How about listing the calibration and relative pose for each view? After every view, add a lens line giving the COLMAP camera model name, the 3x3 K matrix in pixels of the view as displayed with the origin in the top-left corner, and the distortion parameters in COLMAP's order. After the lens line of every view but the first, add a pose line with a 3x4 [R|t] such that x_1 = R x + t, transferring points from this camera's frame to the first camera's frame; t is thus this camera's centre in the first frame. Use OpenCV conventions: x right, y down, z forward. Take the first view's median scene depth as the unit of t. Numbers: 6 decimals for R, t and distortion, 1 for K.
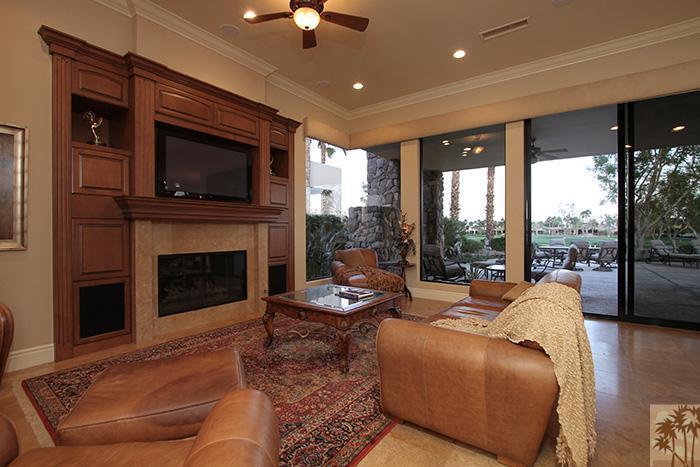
lens RADIAL K [[326.7, 0, 342.5], [0, 326.7, 232.1], [0, 0, 1]] dist [-0.011029, 0.000244]
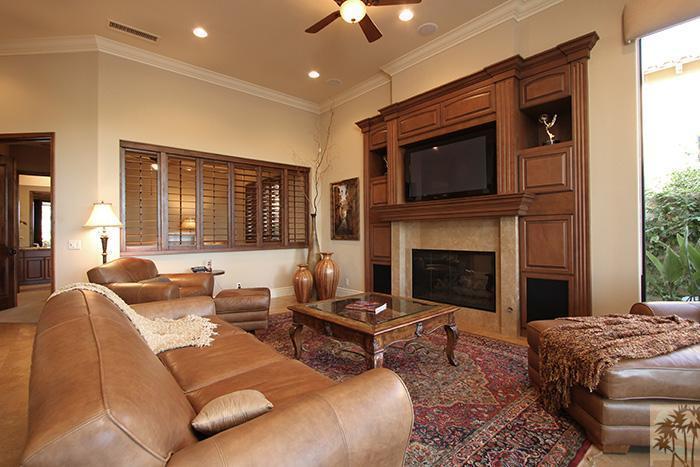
lens RADIAL K [[326.7, 0, 342.5], [0, 326.7, 232.1], [0, 0, 1]] dist [-0.011029, 0.000244]
pose [[-0.221670, 0.012722, -0.975039, 0.699581], [0.015183, 0.999839, 0.009594, -0.009849], [0.975004, -0.012677, -0.221827, 0.967963]]
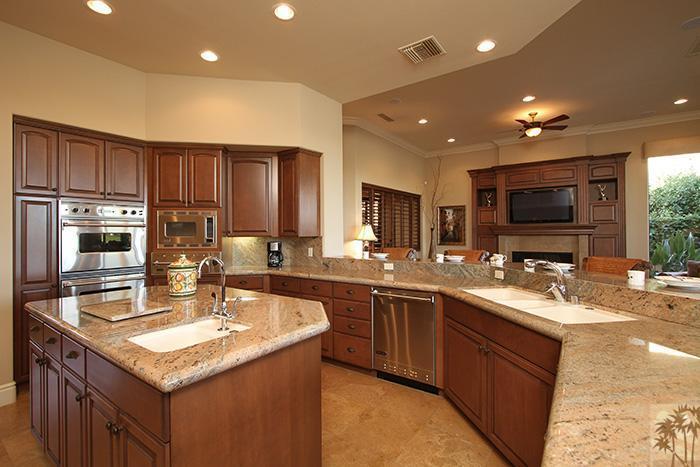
lens RADIAL K [[326.7, 0, 342.5], [0, 326.7, 232.1], [0, 0, 1]] dist [-0.011029, 0.000244]
pose [[-0.010801, 0.003117, -0.999937, 1.502623], [0.004676, 0.999984, 0.003066, -0.062108], [0.999931, -0.004643, -0.010815, -0.082445]]
